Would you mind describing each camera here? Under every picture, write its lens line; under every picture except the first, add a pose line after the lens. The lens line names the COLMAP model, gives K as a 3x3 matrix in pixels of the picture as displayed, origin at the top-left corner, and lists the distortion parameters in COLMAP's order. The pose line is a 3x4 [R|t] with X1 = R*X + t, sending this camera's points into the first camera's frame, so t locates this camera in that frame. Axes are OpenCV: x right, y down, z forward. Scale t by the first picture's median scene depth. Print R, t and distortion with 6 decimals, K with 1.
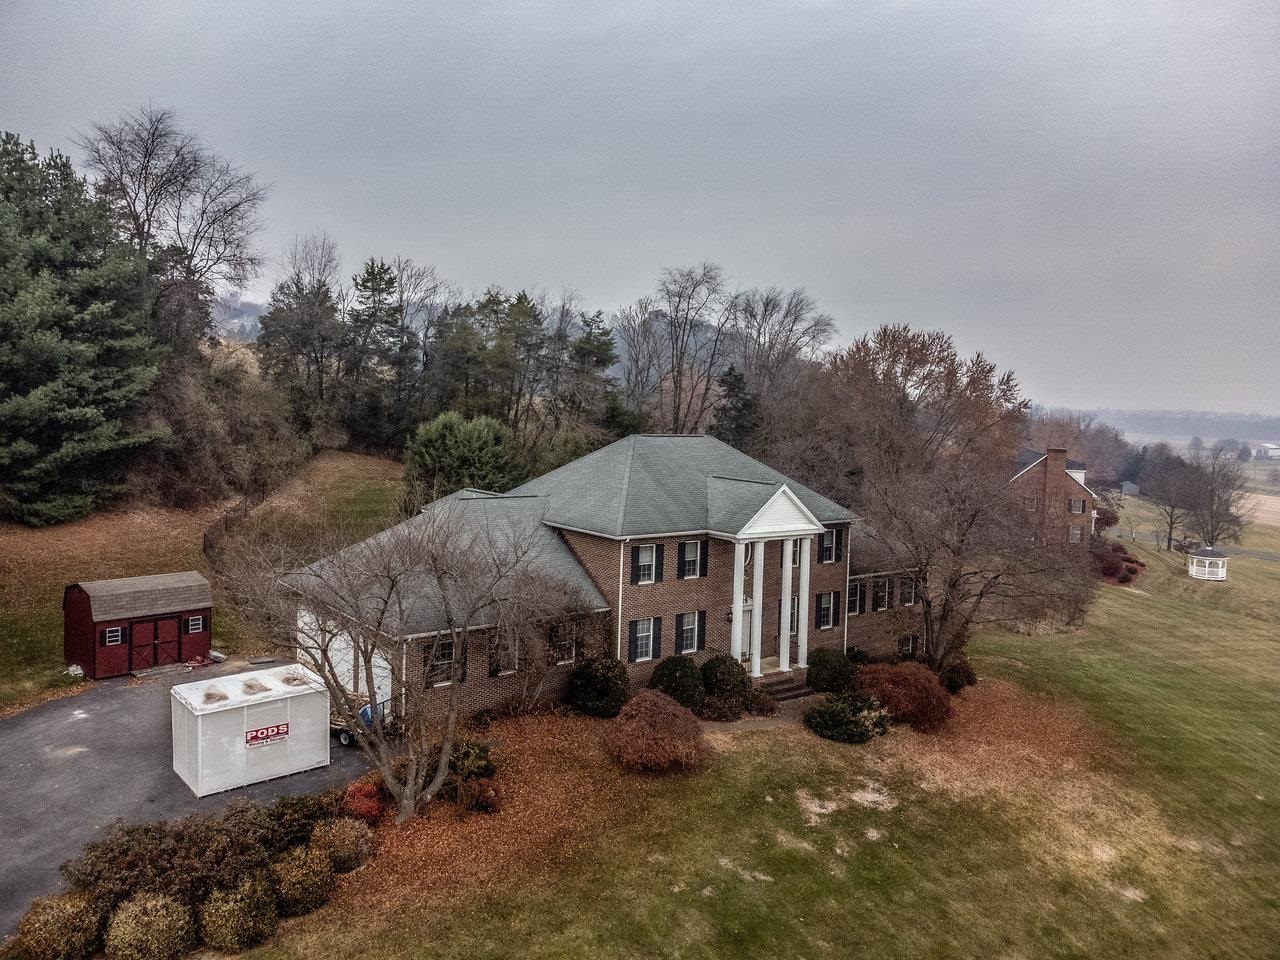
lens RADIAL K [[983.9, 0, 640.0], [0, 983.9, 480.0], [0, 0, 1]] dist [0.001900, 0.002509]
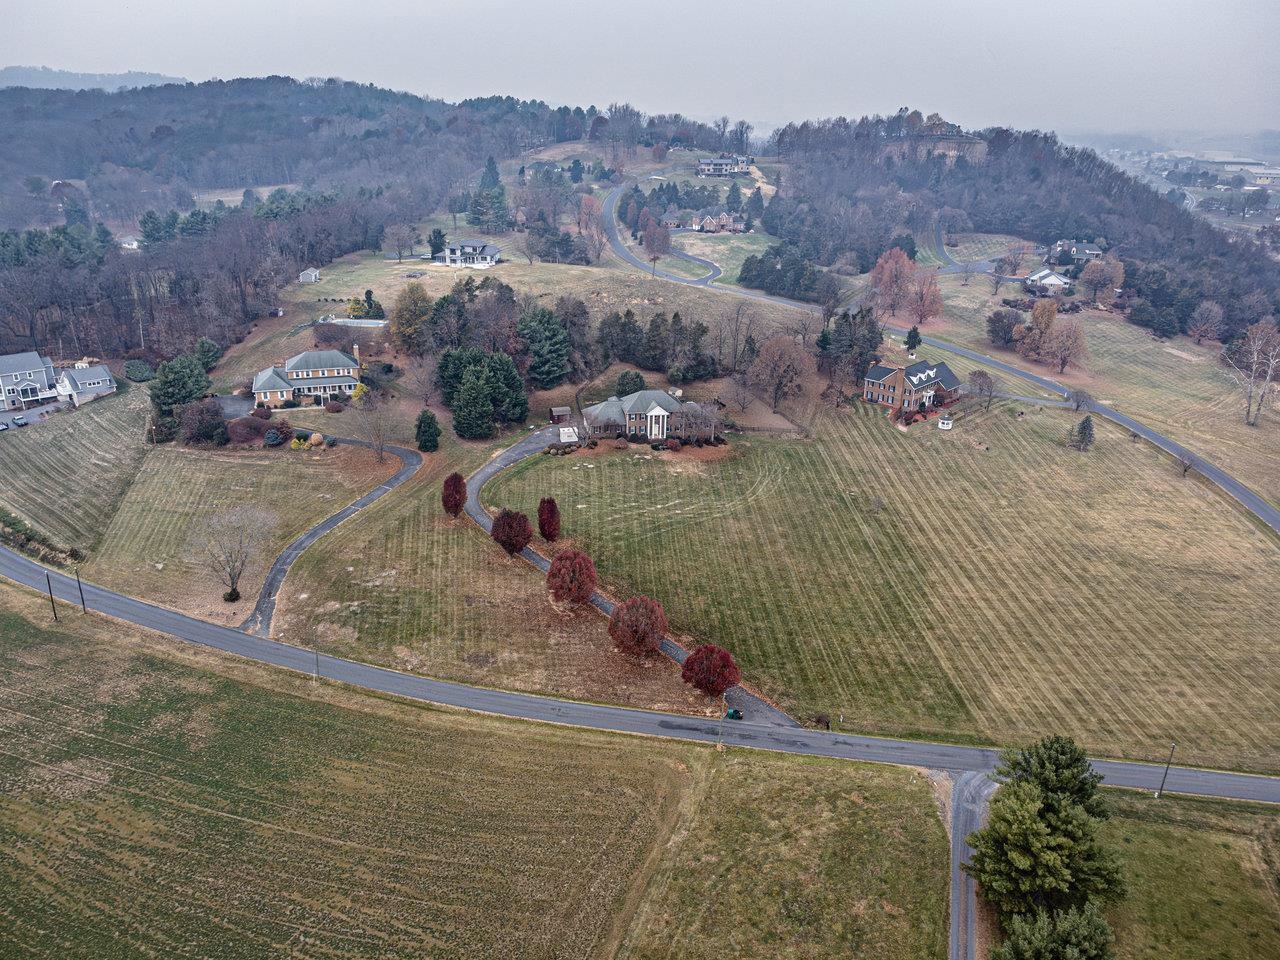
lens RADIAL K [[1154.9, 0, 643.6], [0, 1154.9, 478.0], [0, 0, 1]] dist [0.090115, -0.191759]
pose [[0.890027, 0.153784, -0.429187, 3.018710], [-0.033215, 0.960763, 0.275376, -1.440220], [0.454695, -0.230837, 0.860213, -4.904623]]
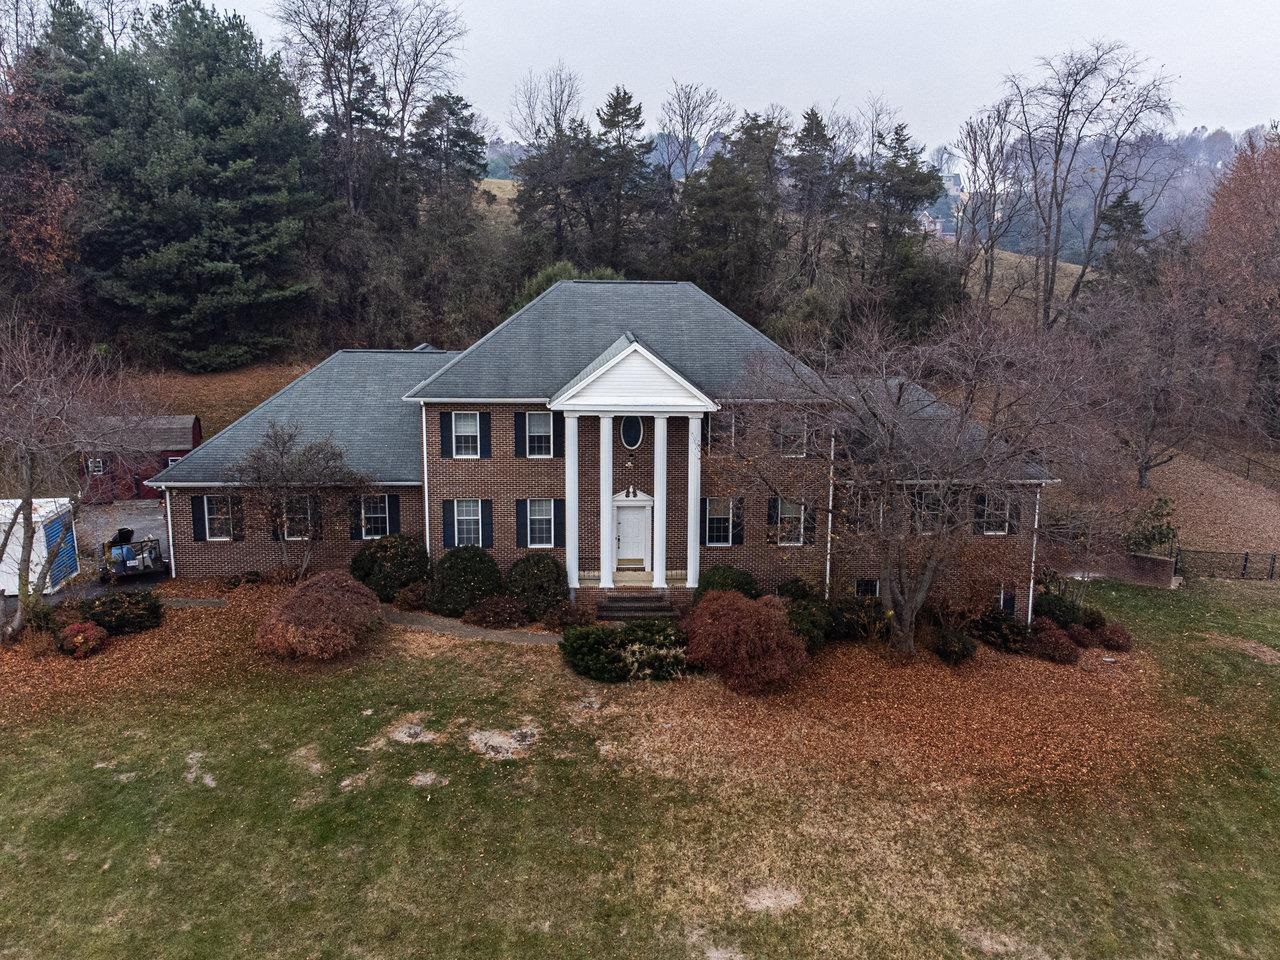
lens RADIAL K [[1154.9, 0, 643.6], [0, 1154.9, 478.0], [0, 0, 1]] dist [0.090115, -0.191759]
pose [[0.816872, 0.085247, -0.570484, 0.675476], [-0.026195, 0.993481, 0.110946, 0.008264], [0.576223, -0.075685, 0.813780, 0.269600]]
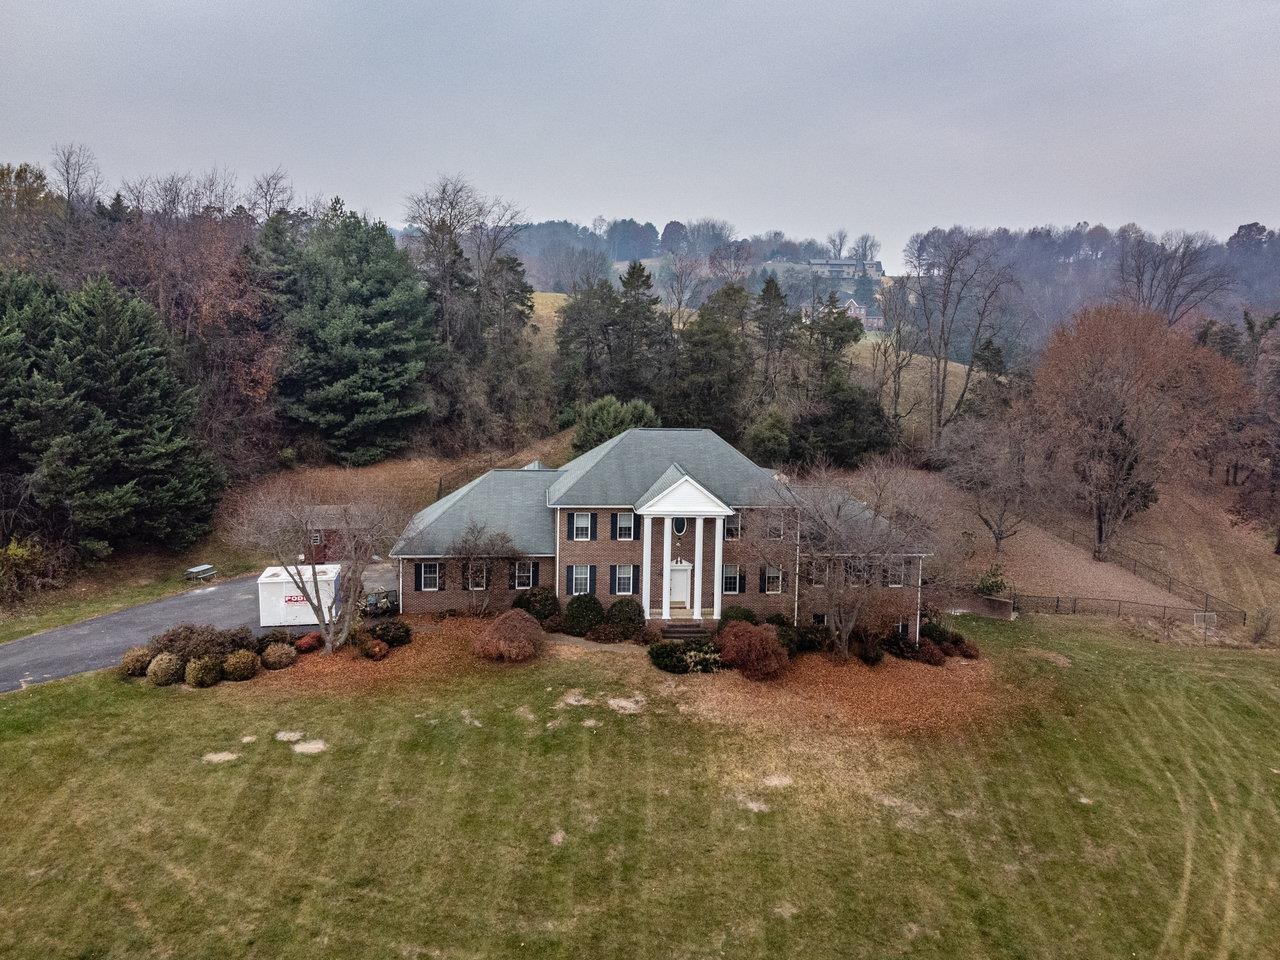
lens RADIAL K [[1076.1, 0, 645.0], [0, 1076.1, 432.3], [0, 0, 1]] dist [0.143650, -0.454200]
pose [[0.842194, 0.048311, -0.537006, 0.878850], [-0.035482, 0.998785, 0.034207, -0.102767], [0.538006, -0.009755, 0.842884, -0.249207]]
